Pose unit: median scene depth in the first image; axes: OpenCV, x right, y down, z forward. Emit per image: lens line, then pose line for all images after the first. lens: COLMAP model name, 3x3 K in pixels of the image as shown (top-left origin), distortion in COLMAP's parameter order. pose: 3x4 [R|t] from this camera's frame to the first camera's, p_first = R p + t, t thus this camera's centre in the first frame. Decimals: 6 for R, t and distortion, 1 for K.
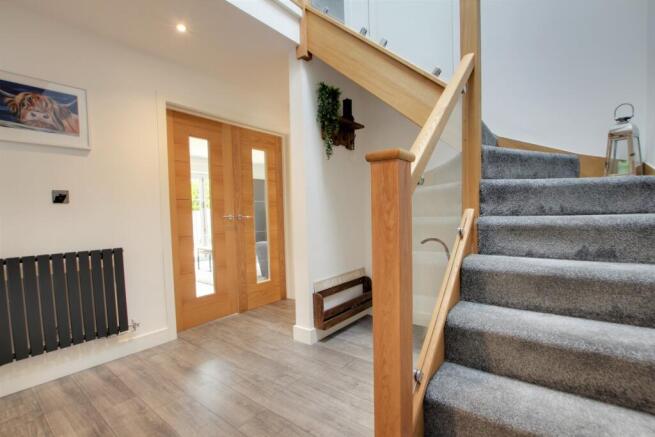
lens RADIAL K [[297.8, 0, 330.3], [0, 297.8, 222.3], [0, 0, 1]] dist [-0.026660, -0.000949]
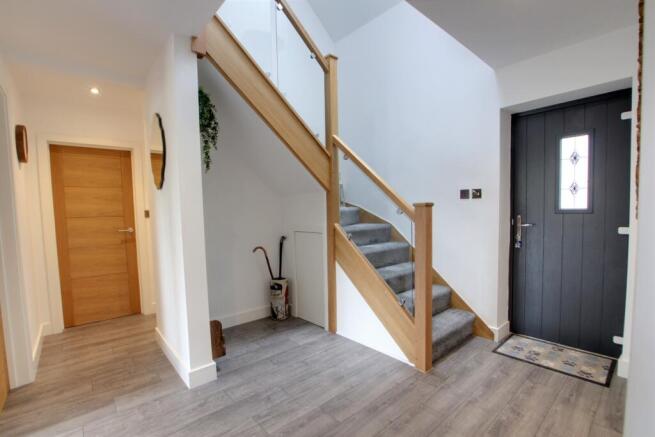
lens RADIAL K [[297.8, 0, 329.9], [0, 297.8, 219.7], [0, 0, 1]] dist [-0.026660, -0.000949]
pose [[0.194973, -0.005487, 0.980793, -1.072069], [0.051380, 0.998668, -0.004627, -0.052686], [-0.979462, 0.051295, 0.194995, 0.585350]]
